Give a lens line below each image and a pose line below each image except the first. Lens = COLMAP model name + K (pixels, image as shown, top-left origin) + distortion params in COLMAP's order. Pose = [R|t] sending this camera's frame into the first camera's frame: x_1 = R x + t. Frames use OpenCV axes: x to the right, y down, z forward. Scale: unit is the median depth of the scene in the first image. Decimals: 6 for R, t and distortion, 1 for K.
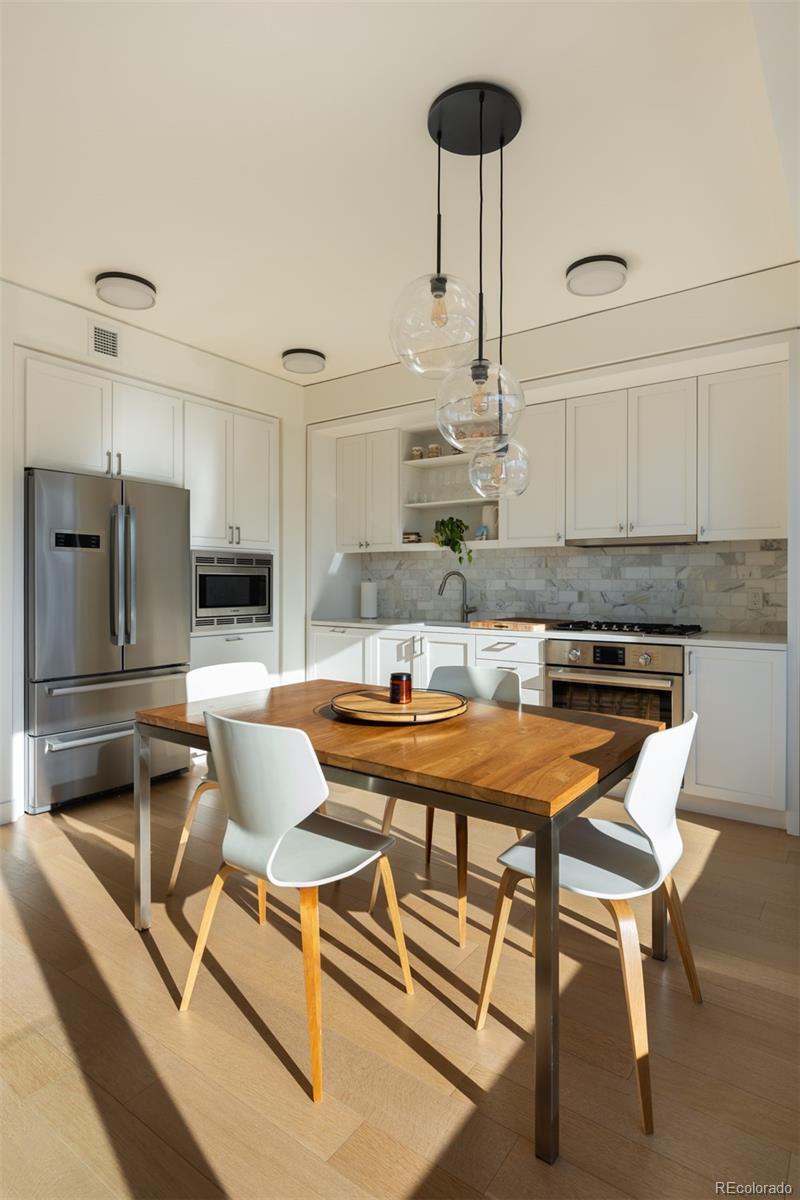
lens RADIAL K [[637.0, 0, 409.1], [0, 637.0, 583.7], [0, 0, 1]] dist [-0.004263, -0.000100]
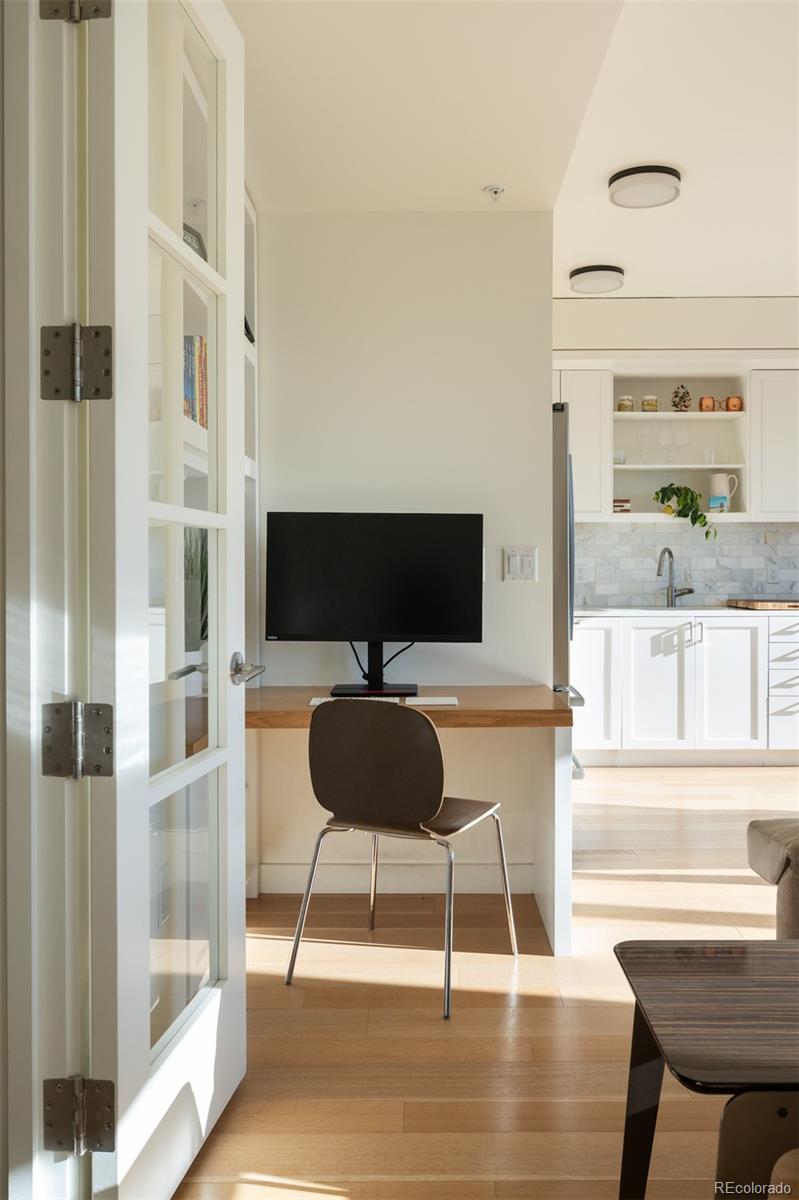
lens RADIAL K [[996.4, 0, 412.7], [0, 996.4, 586.2], [0, 0, 1]] dist [-0.011734, 0.006319]
pose [[0.819554, -0.013460, 0.572844, -1.100475], [0.006082, 0.999872, 0.014793, 0.011945], [-0.572969, -0.008640, 0.819531, 0.117629]]
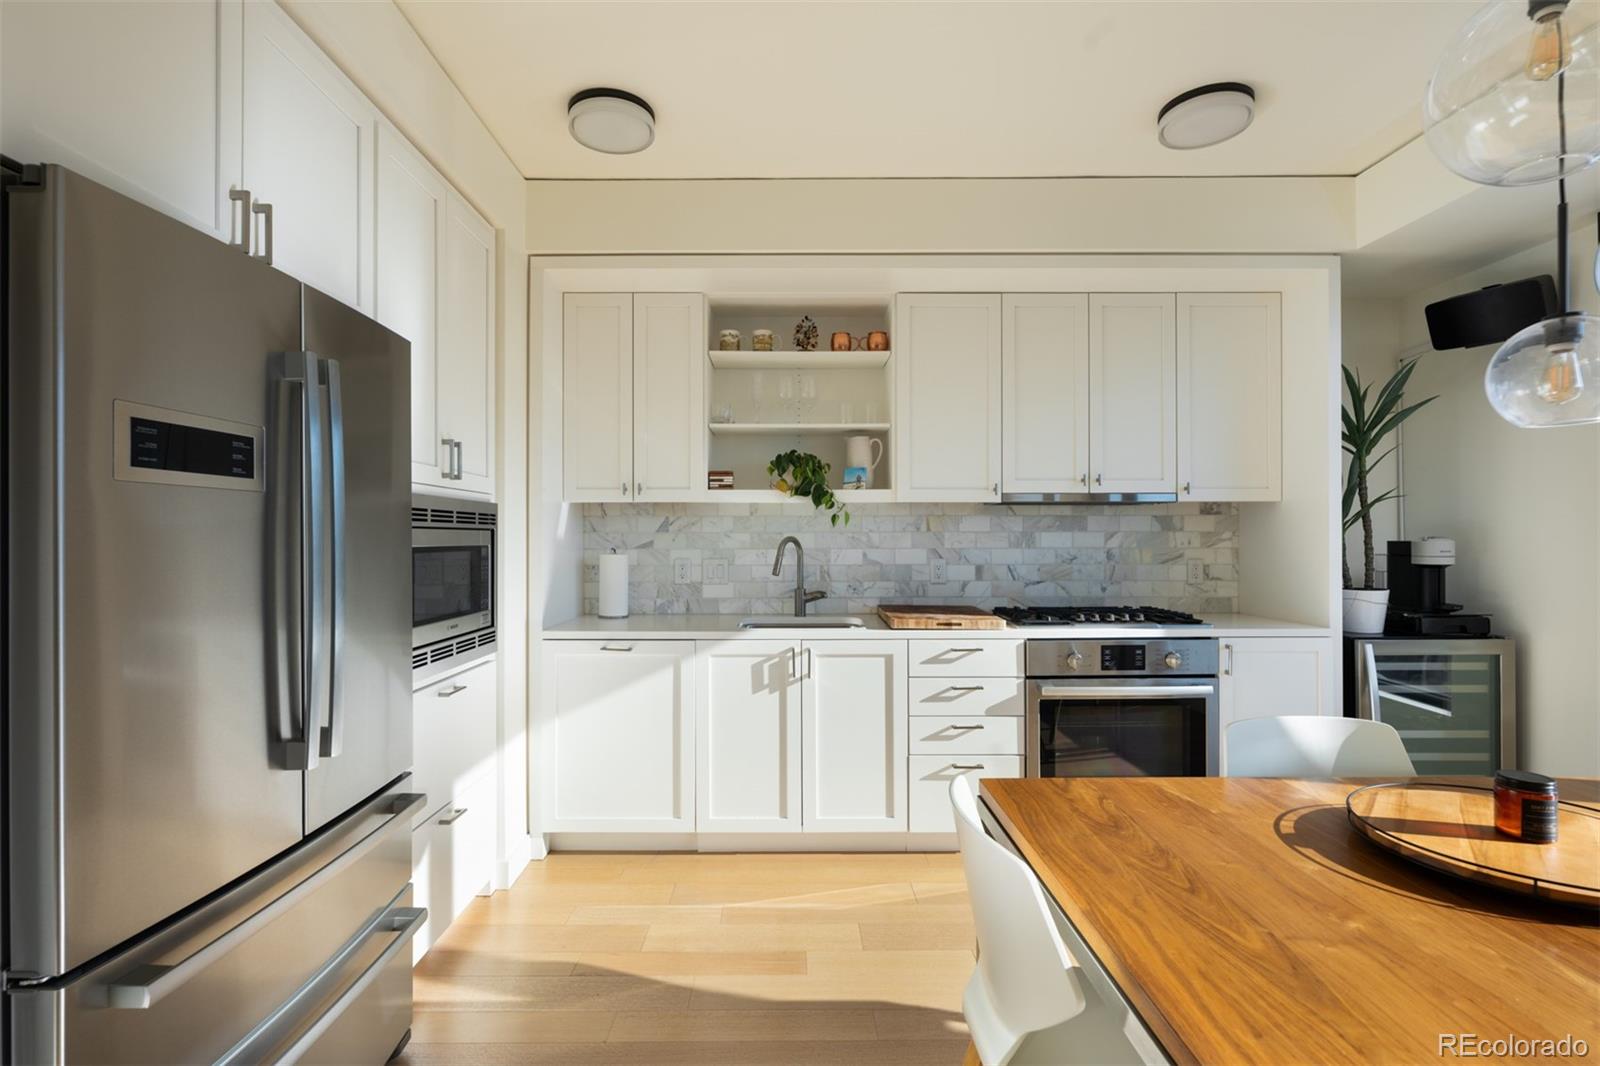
lens RADIAL K [[751.6, 0, 792.9], [0, 751.6, 535.0], [0, 0, 1]] dist [0.001783, -0.000049]
pose [[0.809867, -0.001592, 0.586611, -0.411623], [0.004616, 0.999983, -0.003659, -0.020478], [-0.586595, 0.005671, 0.809861, 0.450443]]
